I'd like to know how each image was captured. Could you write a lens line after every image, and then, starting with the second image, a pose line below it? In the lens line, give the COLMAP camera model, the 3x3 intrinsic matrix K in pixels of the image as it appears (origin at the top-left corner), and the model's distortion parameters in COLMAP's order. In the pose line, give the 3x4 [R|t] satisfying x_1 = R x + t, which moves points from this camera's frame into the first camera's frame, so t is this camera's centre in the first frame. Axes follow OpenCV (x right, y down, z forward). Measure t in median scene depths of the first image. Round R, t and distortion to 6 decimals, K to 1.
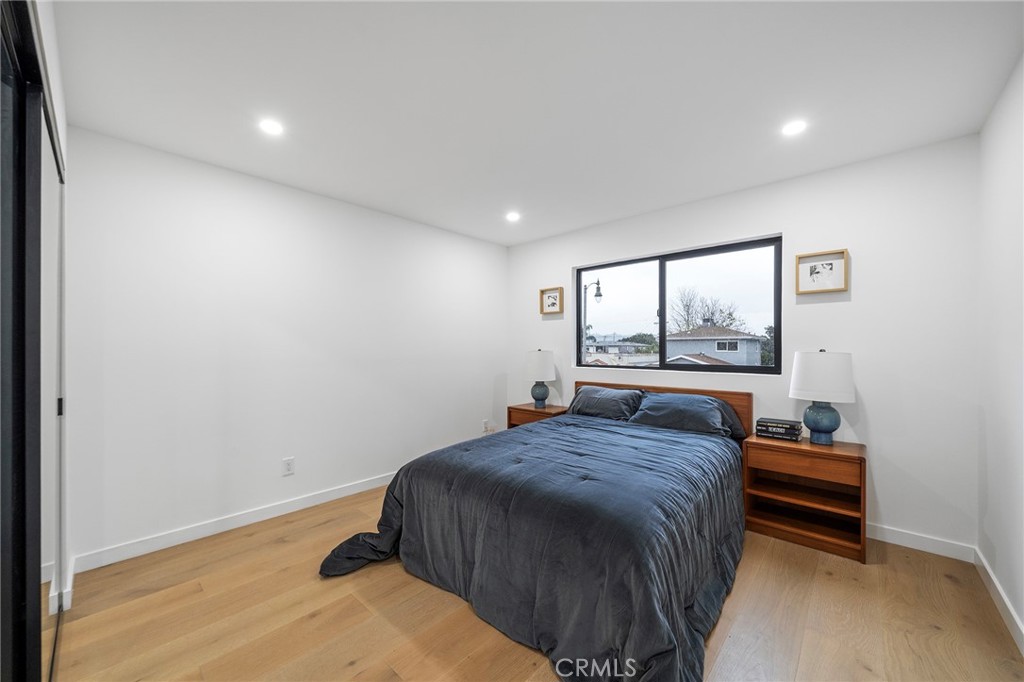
lens RADIAL K [[382.6, 0, 509.4], [0, 382.6, 344.3], [0, 0, 1]] dist [-0.005598, 0.000080]
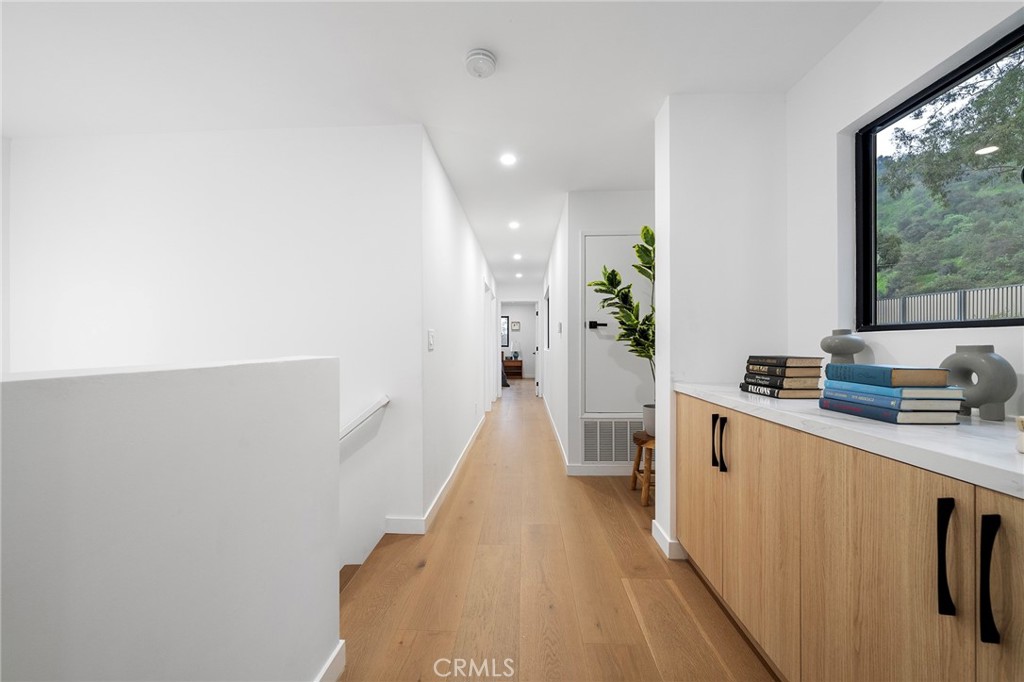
lens RADIAL K [[382.6, 0, 511.8], [0, 382.6, 342.0], [0, 0, 1]] dist [-0.005598, 0.000080]
pose [[0.758781, 0.001650, 0.651344, -2.588337], [-0.003936, 0.999990, 0.002052, 0.008783], [-0.651334, -0.004120, 0.758780, -2.885046]]
